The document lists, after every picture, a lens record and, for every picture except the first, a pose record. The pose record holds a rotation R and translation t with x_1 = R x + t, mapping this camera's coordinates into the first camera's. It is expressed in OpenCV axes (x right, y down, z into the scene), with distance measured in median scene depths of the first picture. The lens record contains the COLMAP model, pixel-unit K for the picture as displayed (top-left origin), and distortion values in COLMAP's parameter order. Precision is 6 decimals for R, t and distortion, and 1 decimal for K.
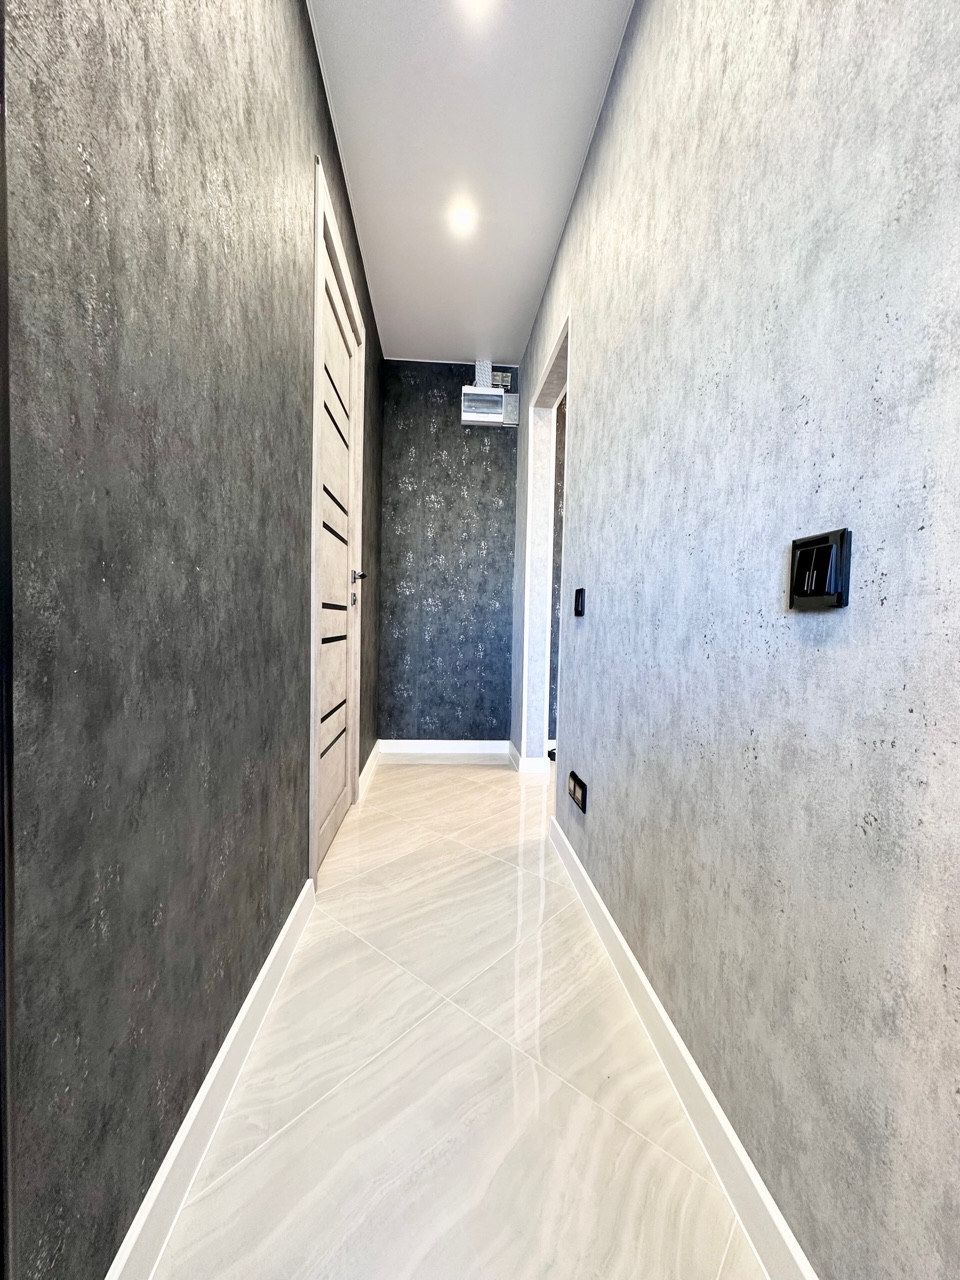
lens RADIAL K [[509.1, 0, 480.0], [0, 509.1, 640.0], [0, 0, 1]] dist [-0.000696, -0.000202]
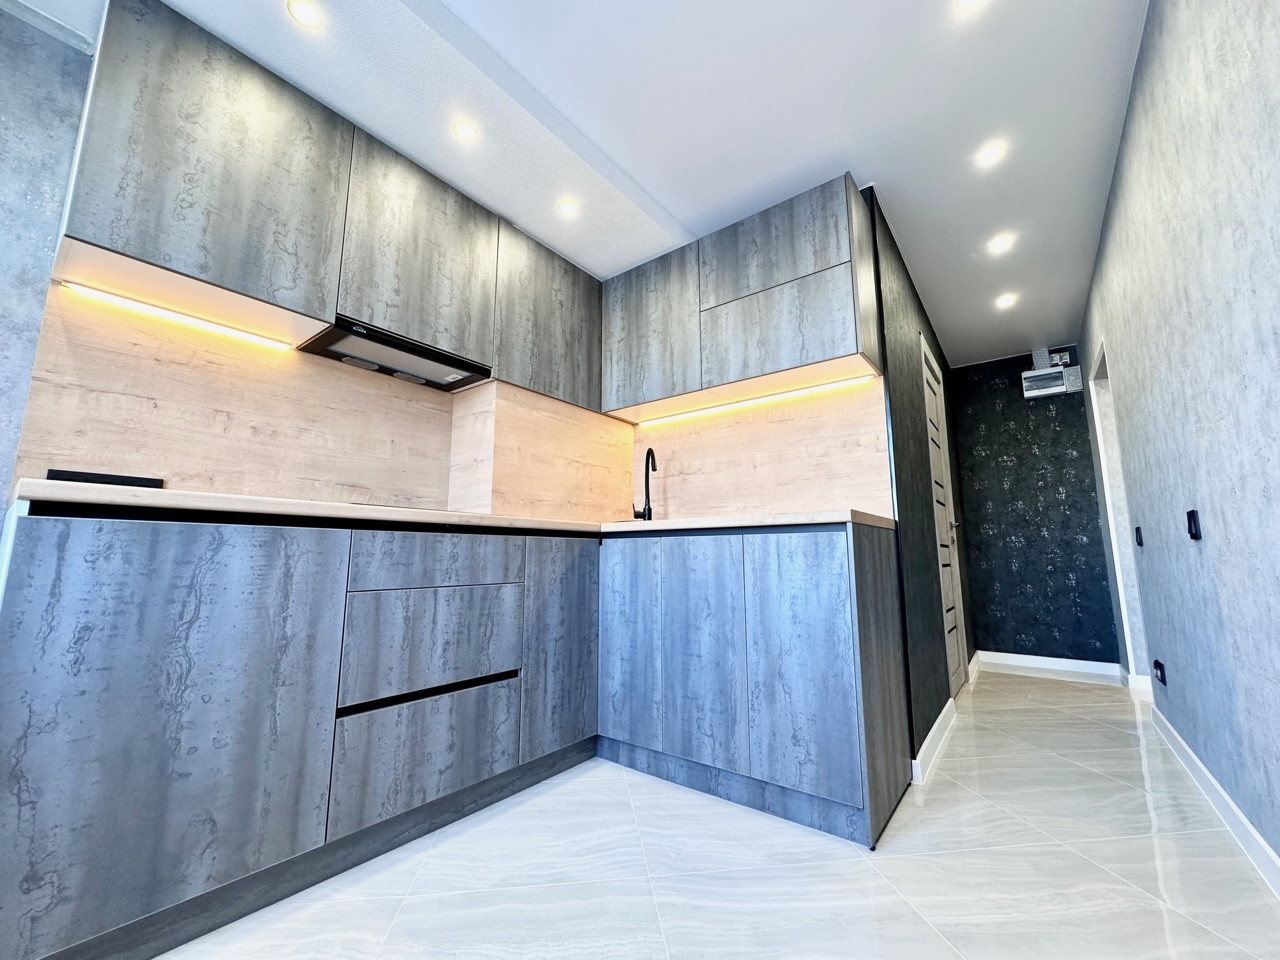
lens RADIAL K [[509.1, 0, 640.0], [0, 509.1, 480.0], [0, 0, 1]] dist [-0.000696, -0.000202]
pose [[0.745717, -0.120708, -0.655237, 0.055480], [-0.009460, 0.981434, -0.191566, 0.030914], [0.666196, 0.149052, 0.730730, -0.550682]]
